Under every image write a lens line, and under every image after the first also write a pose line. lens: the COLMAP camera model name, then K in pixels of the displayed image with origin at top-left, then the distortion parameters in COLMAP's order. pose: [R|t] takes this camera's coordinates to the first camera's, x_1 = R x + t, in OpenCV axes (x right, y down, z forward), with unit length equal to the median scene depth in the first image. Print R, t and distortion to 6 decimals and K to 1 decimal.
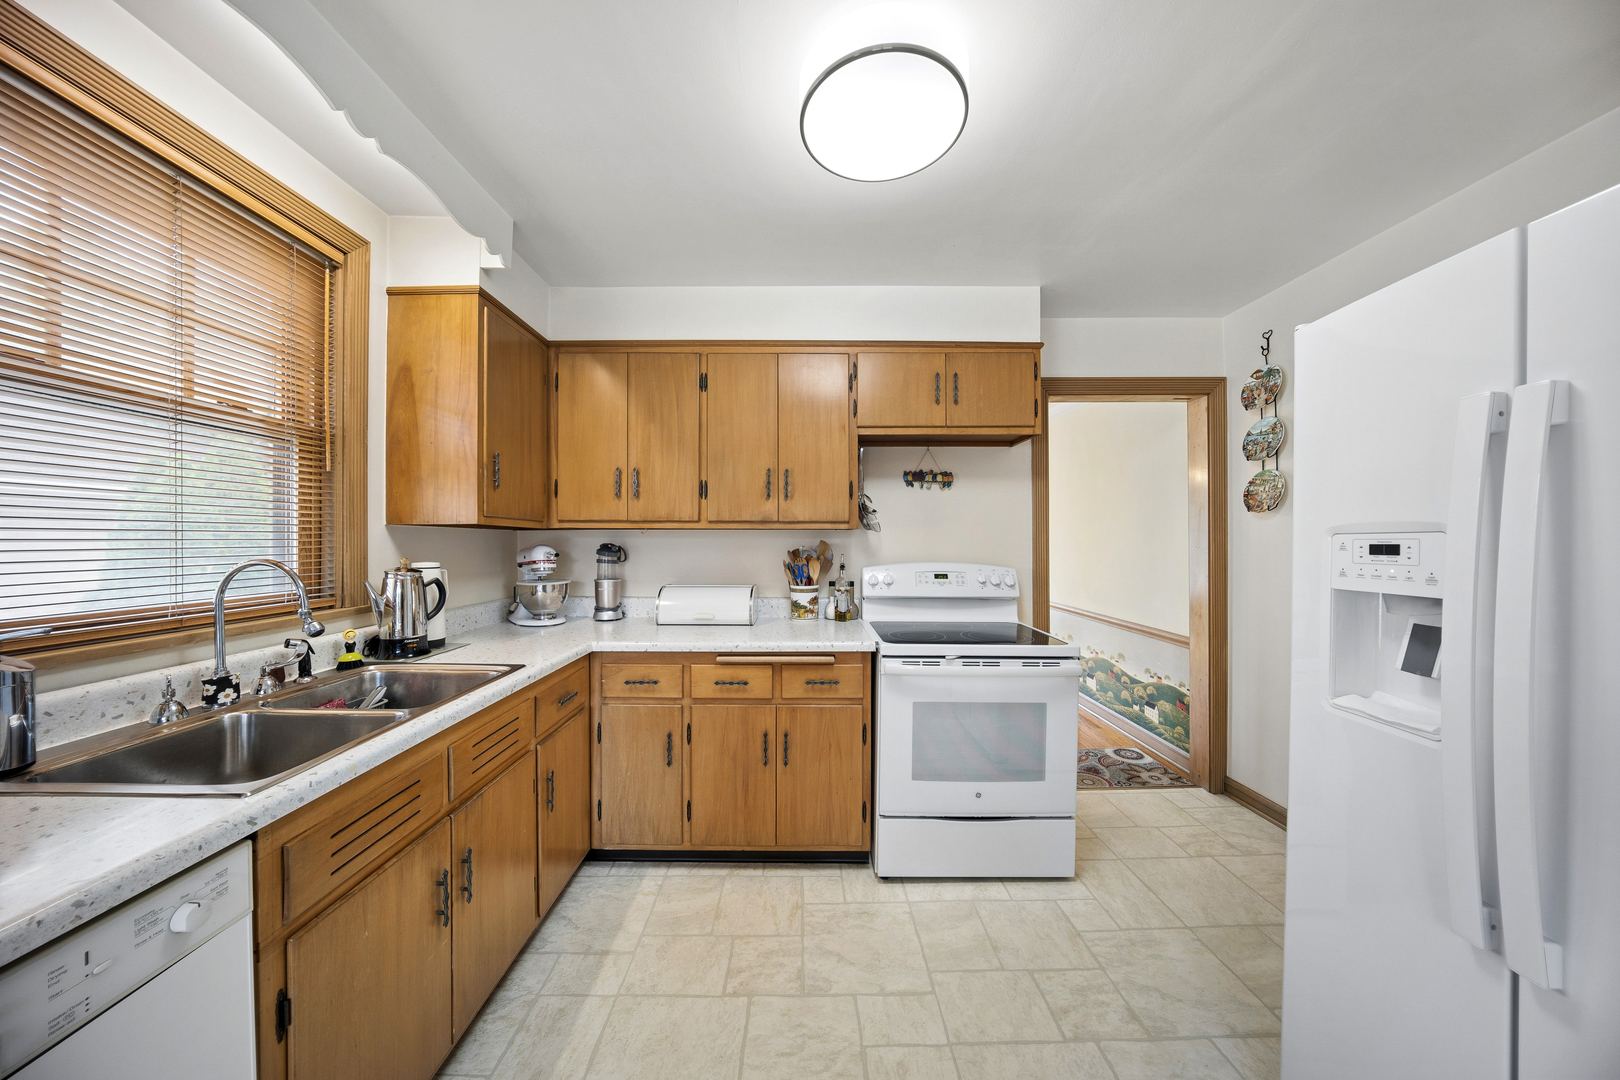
lens RADIAL K [[518.8, 0, 803.1], [0, 518.8, 541.9], [0, 0, 1]] dist [-0.012076, 0.000005]
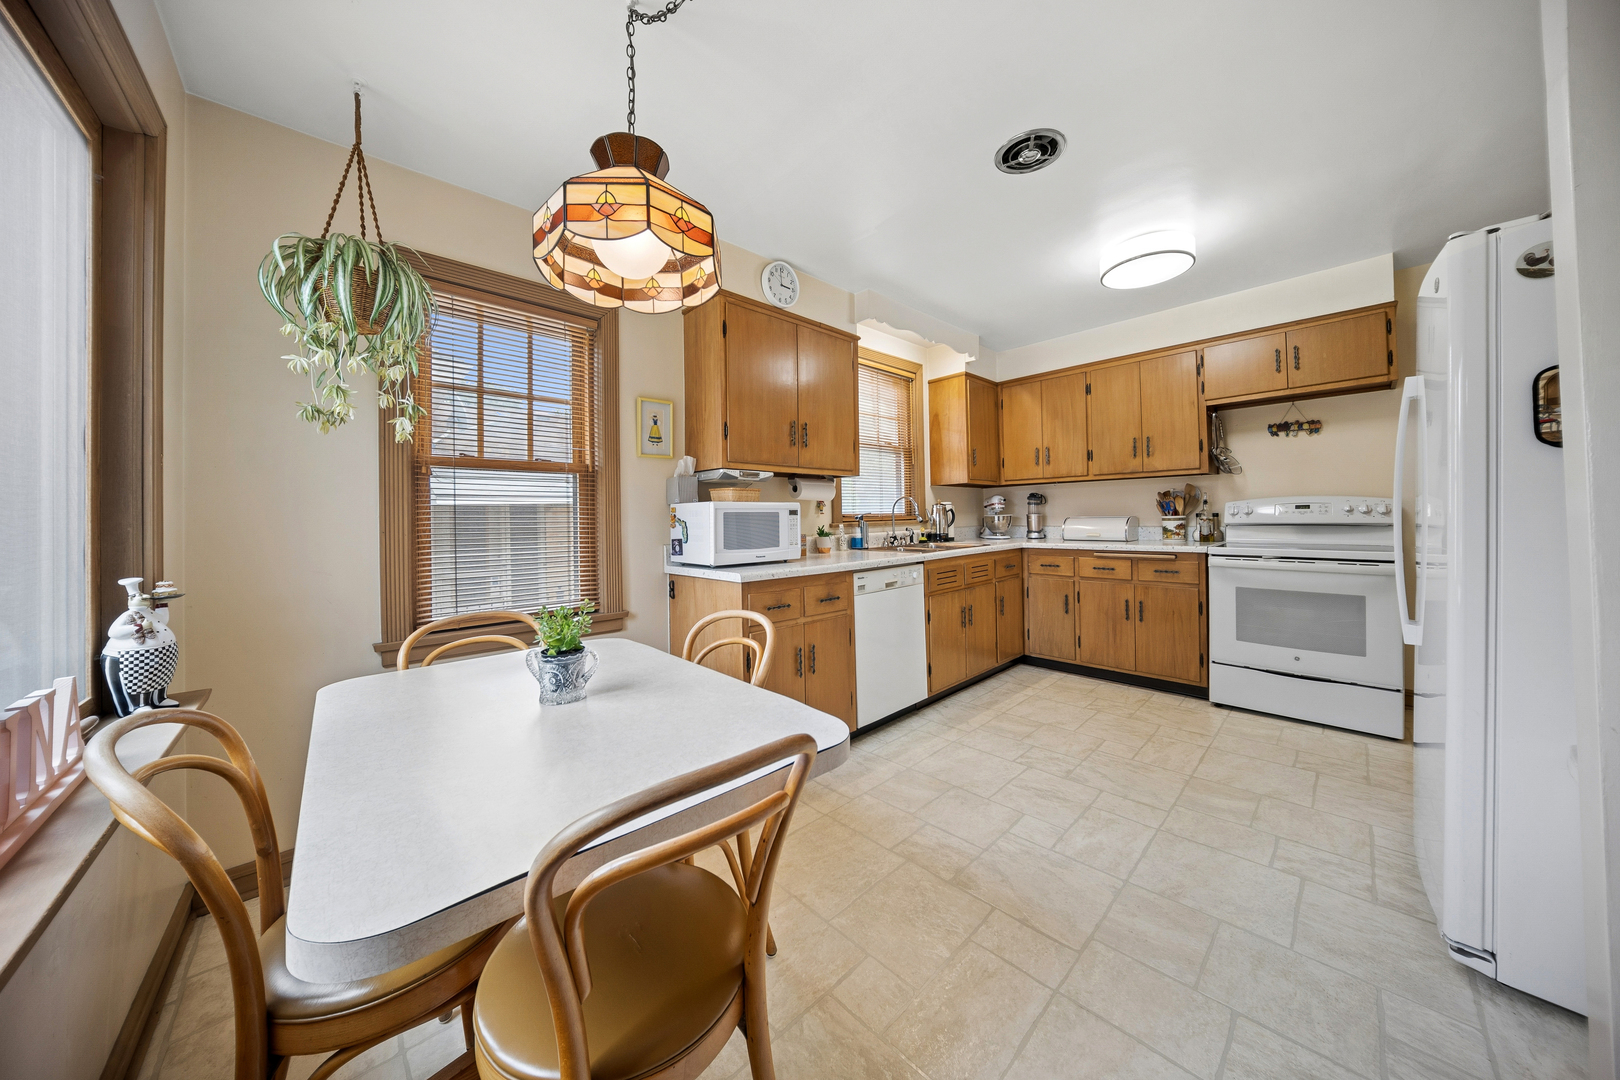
lens RADIAL K [[518.6, 0, 808.3], [0, 518.6, 513.6], [0, 0, 1]] dist [-0.026364, -0.000021]
pose [[0.682879, -0.019671, -0.730267, 0.427751], [0.019170, 0.999776, -0.009004, 0.088638], [0.730280, -0.007851, 0.683103, -0.842068]]
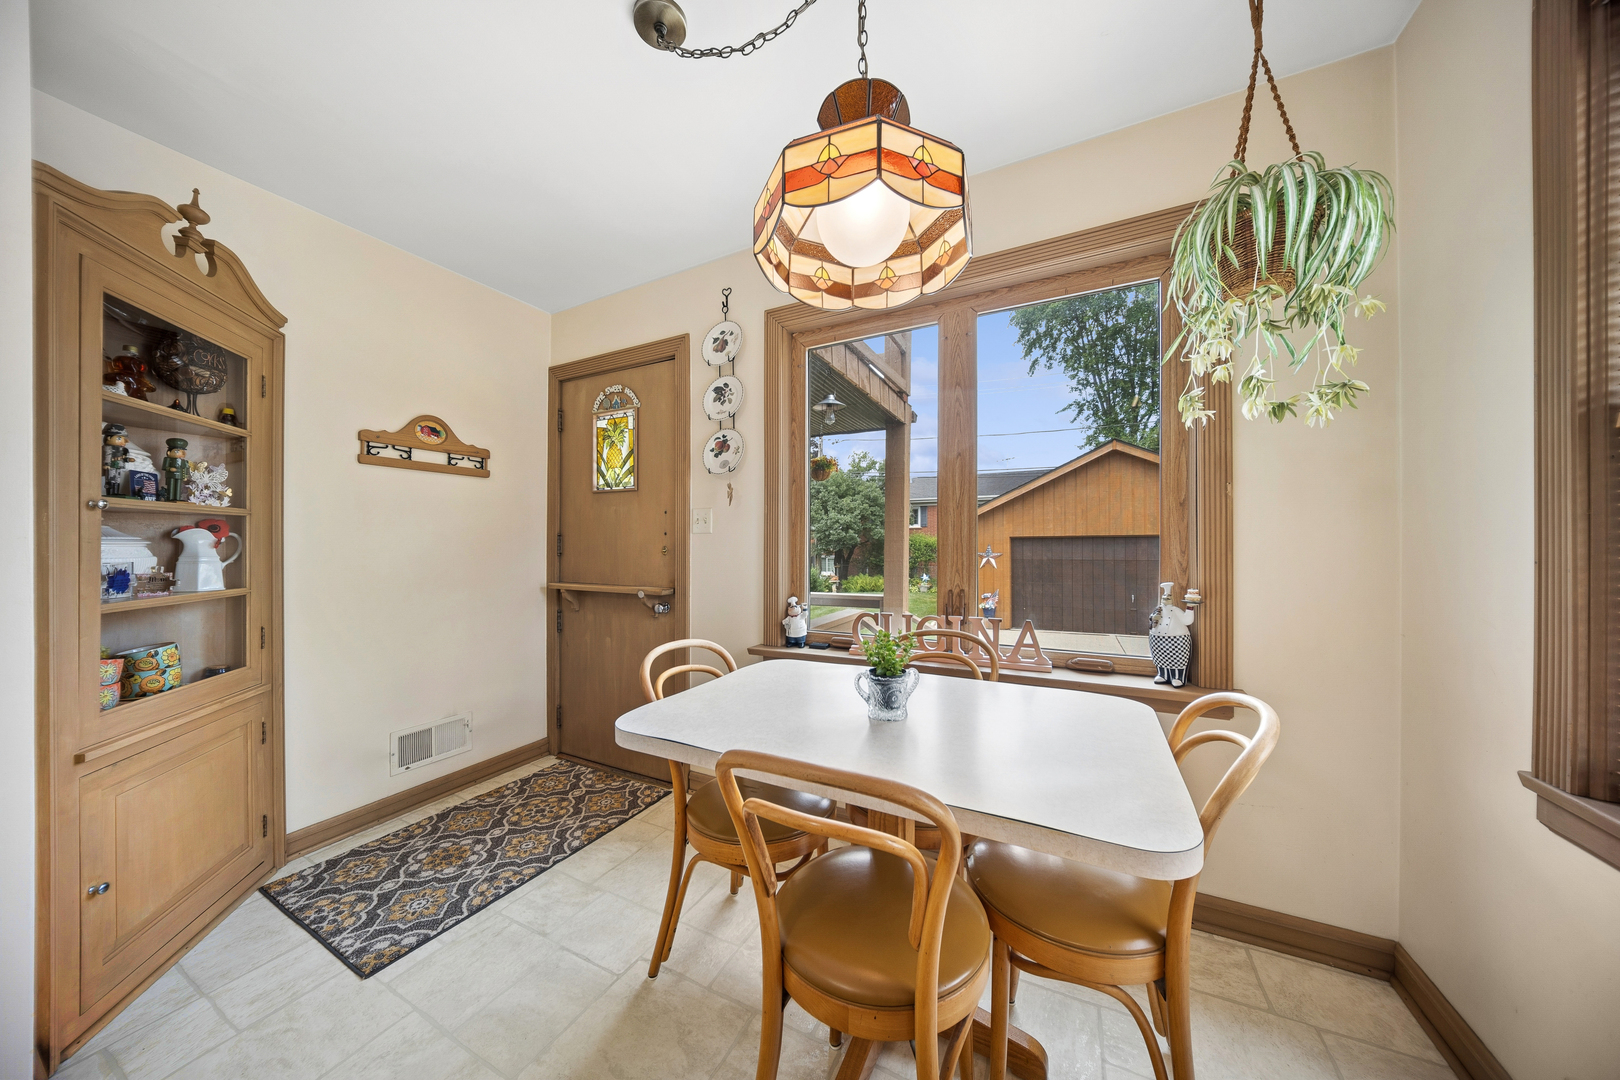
lens RADIAL K [[518.8, 0, 803.1], [0, 518.8, 541.9], [0, 0, 1]] dist [-0.012076, 0.000005]
pose [[-0.894172, 0.007566, 0.447659, -0.336897], [0.008639, 0.999963, 0.000354, 0.074861], [-0.447640, 0.004184, -0.894204, -0.094959]]
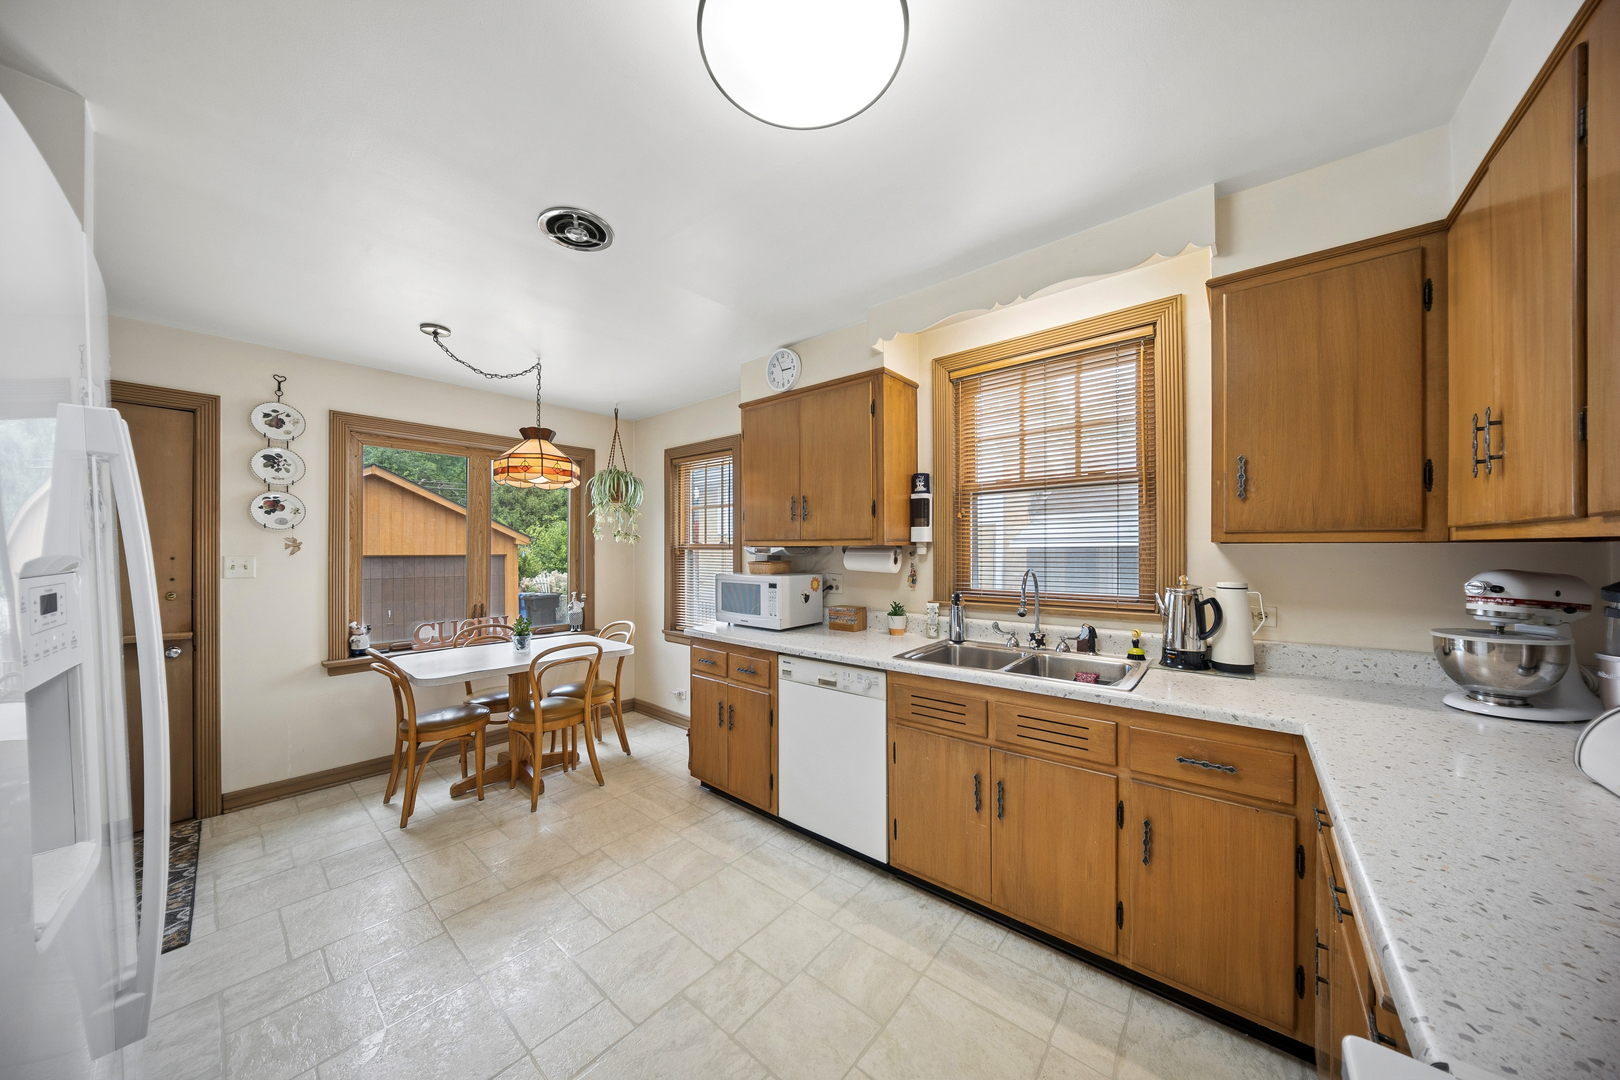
lens RADIAL K [[520.6, 0, 806.9], [0, 520.6, 552.2], [0, 0, 1]] dist [-0.011754, 0.000177]
pose [[-0.638597, 0.001490, -0.769540, 0.472939], [-0.001261, 0.999995, 0.002982, -0.018272], [0.769540, 0.002875, -0.638592, 0.914413]]
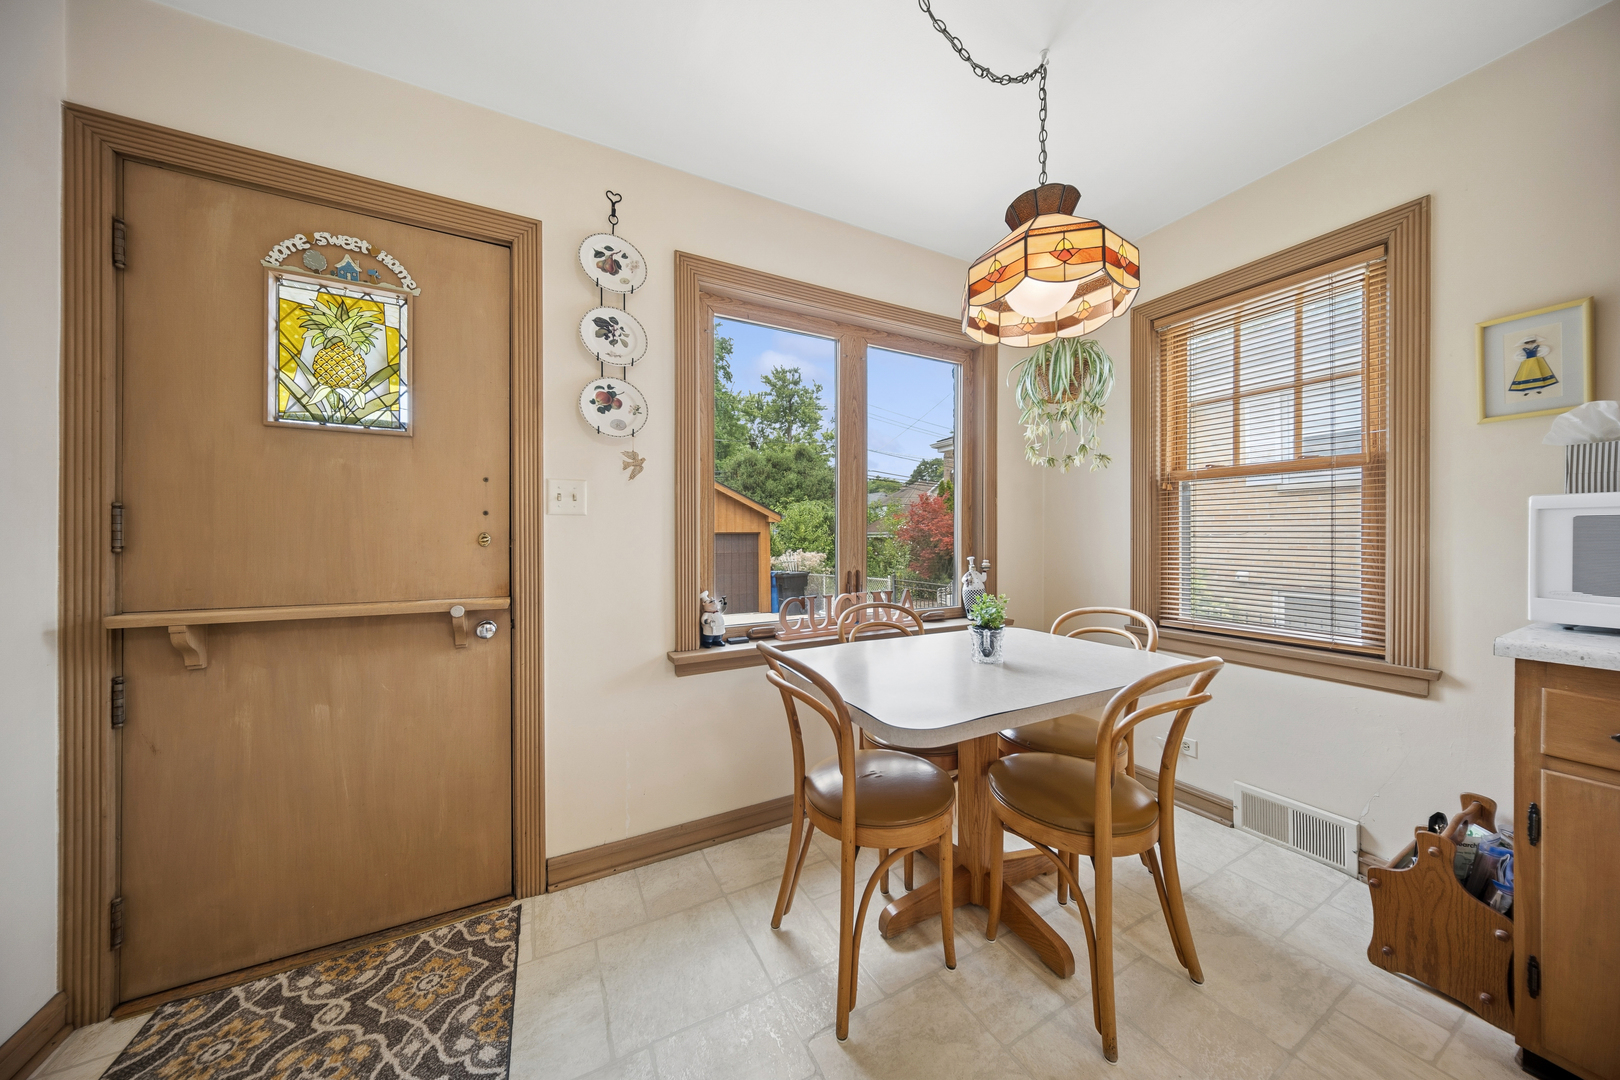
lens RADIAL K [[517.2, 0, 810.0], [0, 517.2, 540.0], [0, 0, 1]] dist [-0.002472, 0.000025]
pose [[-0.877957, 0.006541, -0.478695, 0.444719], [0.003698, 0.999969, 0.006881, 0.090186], [0.478725, 0.004271, -0.877955, -0.125715]]
